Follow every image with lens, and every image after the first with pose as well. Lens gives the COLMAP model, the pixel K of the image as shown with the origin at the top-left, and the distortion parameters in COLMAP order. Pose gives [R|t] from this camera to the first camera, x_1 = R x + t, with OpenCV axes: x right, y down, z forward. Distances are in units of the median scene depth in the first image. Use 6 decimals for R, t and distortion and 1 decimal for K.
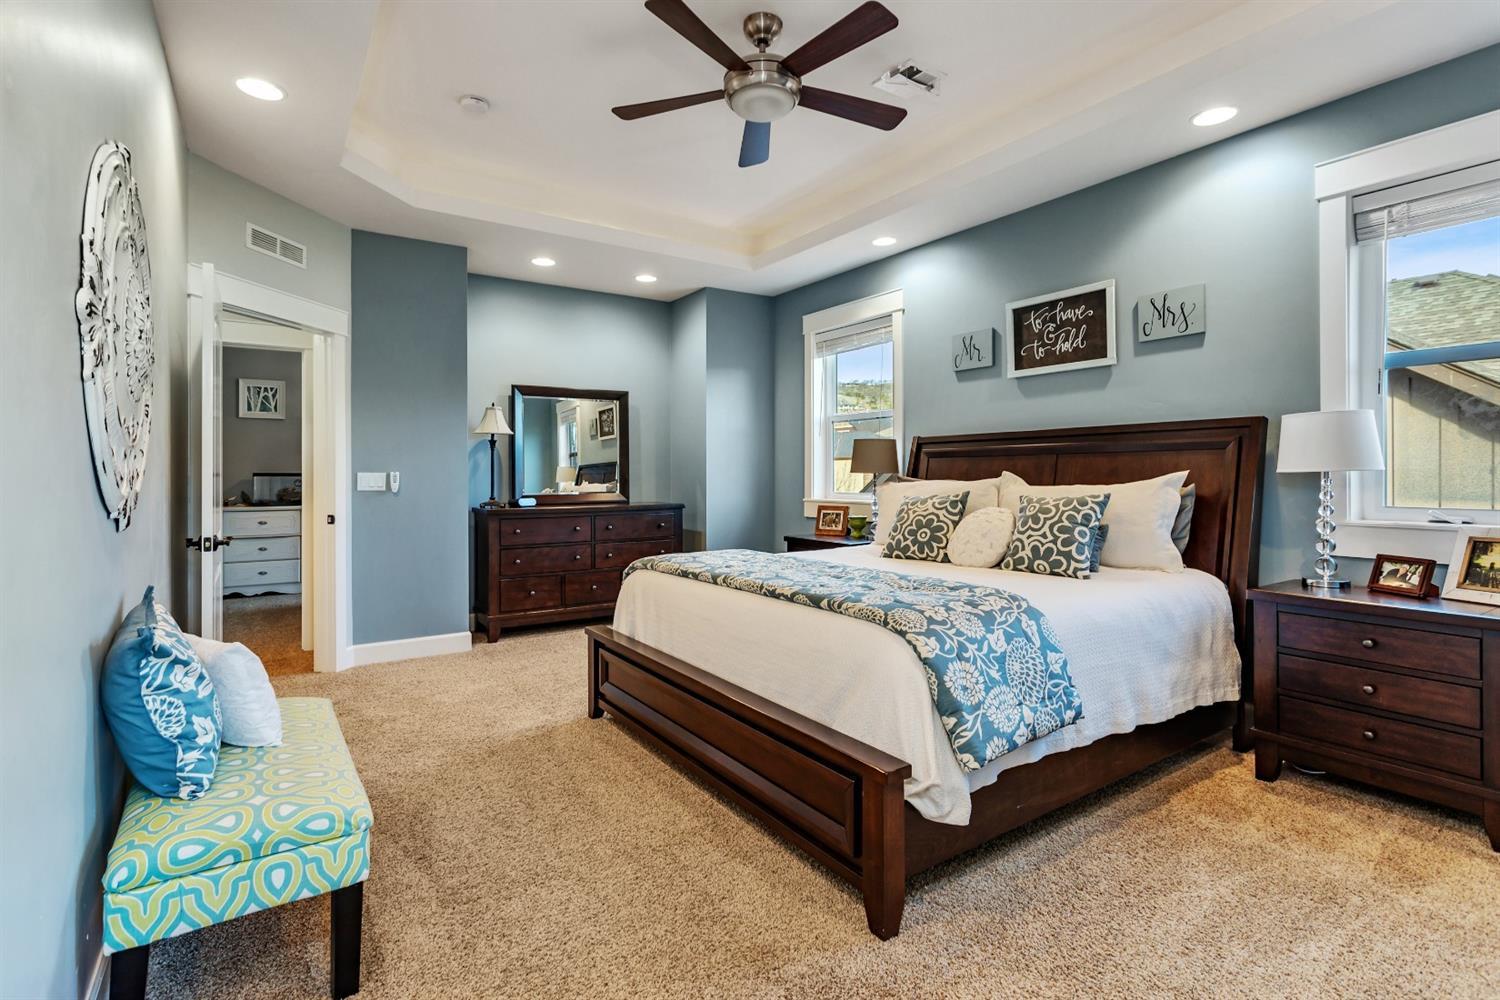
lens RADIAL K [[730.0, 0, 758.4], [0, 730.0, 479.8], [0, 0, 1]] dist [-0.000033, -0.000044]
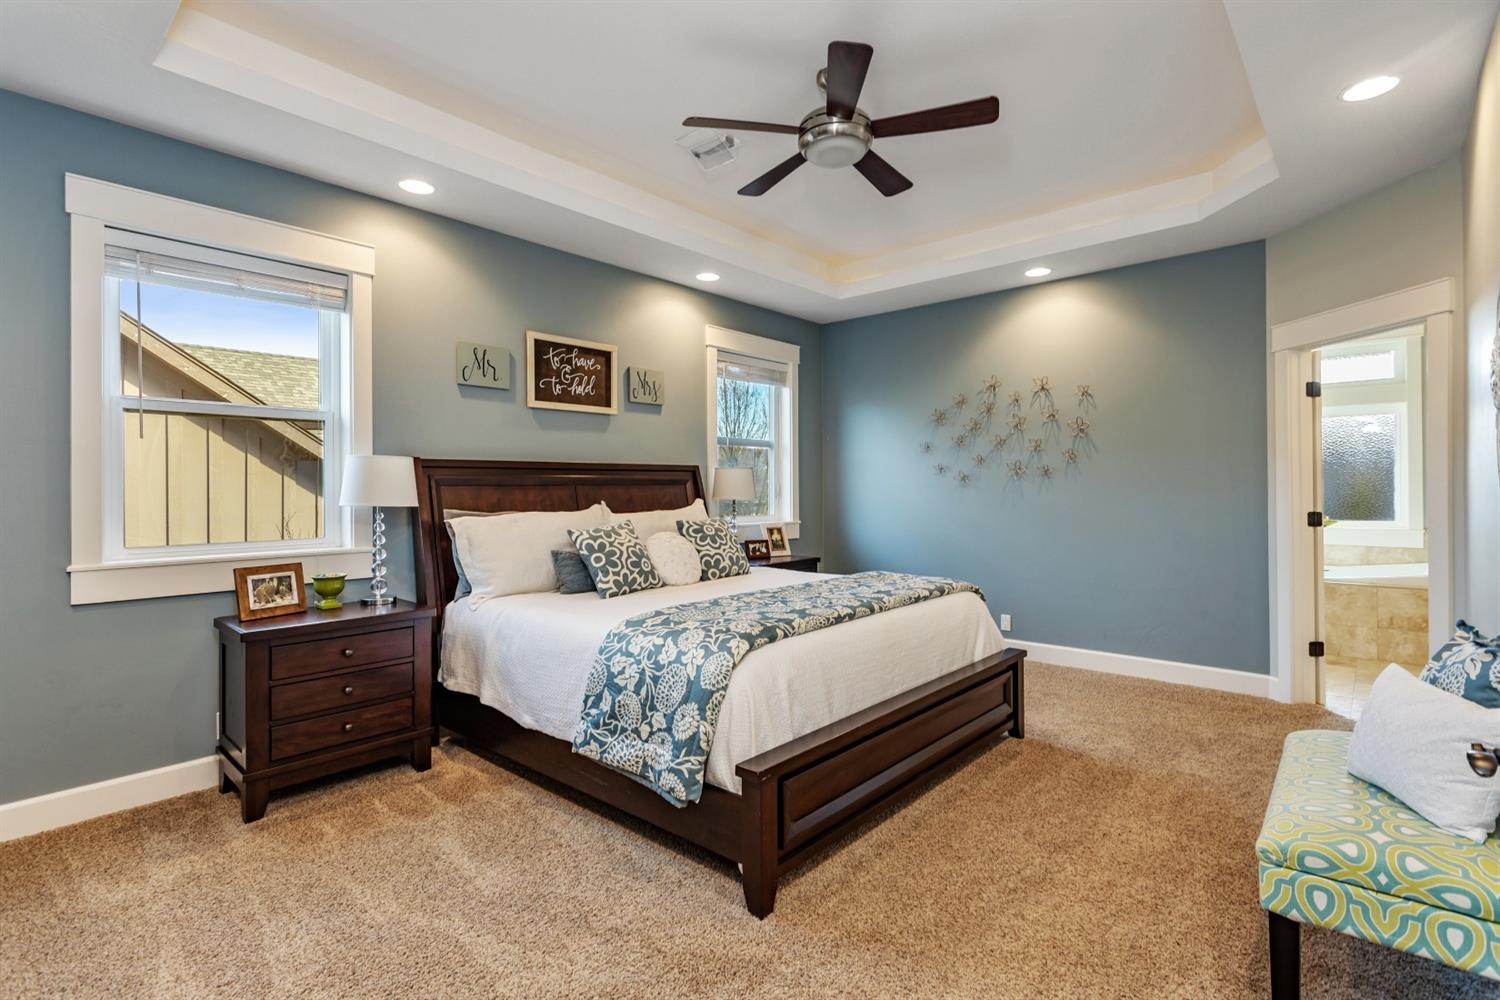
lens RADIAL K [[730.0, 0, 758.4], [0, 730.0, 479.8], [0, 0, 1]] dist [-0.000033, -0.000044]
pose [[-0.246758, 0.030323, 0.968603, -0.715004], [0.022566, 0.999419, -0.025538, -0.010326], [-0.968814, 0.015556, -0.247299, 1.001575]]
